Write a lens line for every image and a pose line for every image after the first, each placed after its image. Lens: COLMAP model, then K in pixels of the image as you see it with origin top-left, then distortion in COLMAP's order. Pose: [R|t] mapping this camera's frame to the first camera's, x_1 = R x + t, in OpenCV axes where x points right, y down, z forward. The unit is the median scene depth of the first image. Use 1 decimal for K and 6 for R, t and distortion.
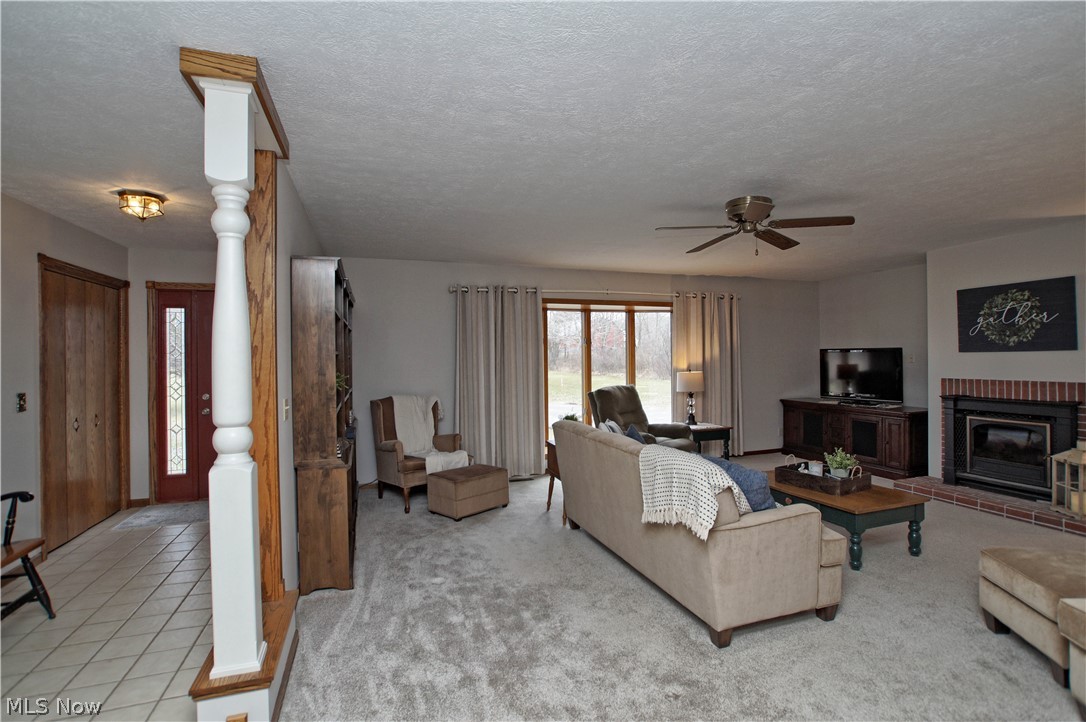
lens RADIAL K [[528.2, 0, 549.1], [0, 528.2, 359.7], [0, 0, 1]] dist [-0.065663, 0.029785]
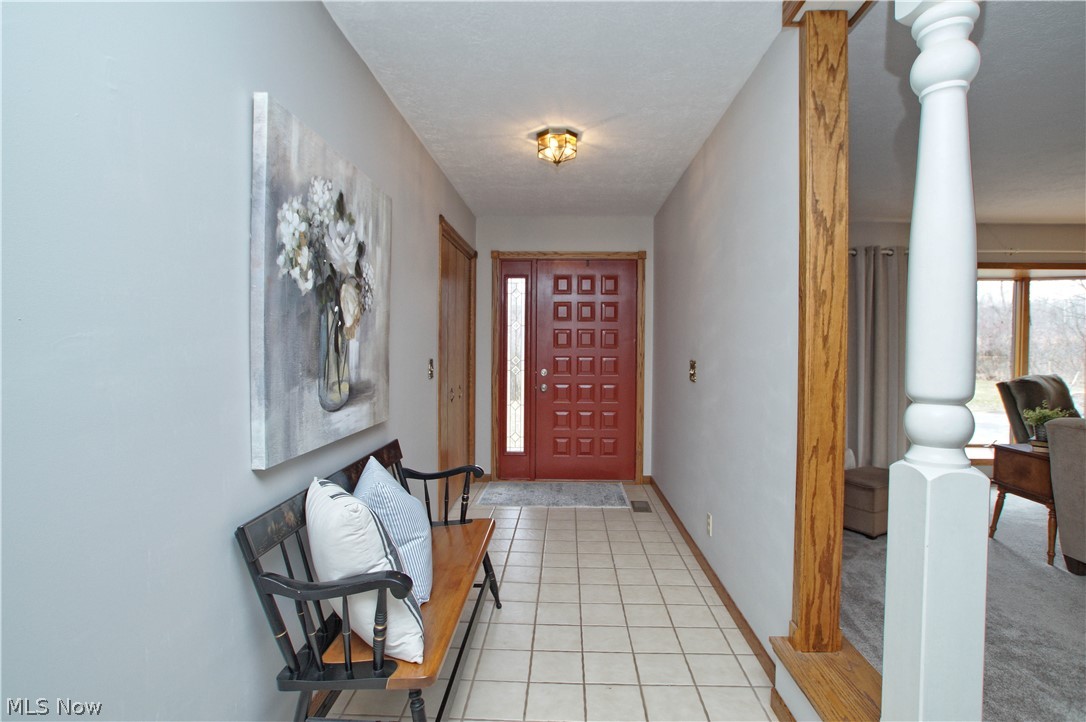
lens RADIAL K [[528.2, 0, 549.1], [0, 528.2, 359.7], [0, 0, 1]] dist [-0.065663, 0.029785]
pose [[0.934748, 0.023291, -0.354546, -0.452609], [-0.016388, 0.999613, 0.022462, 0.038979], [0.354933, -0.015186, 0.934769, 0.144180]]
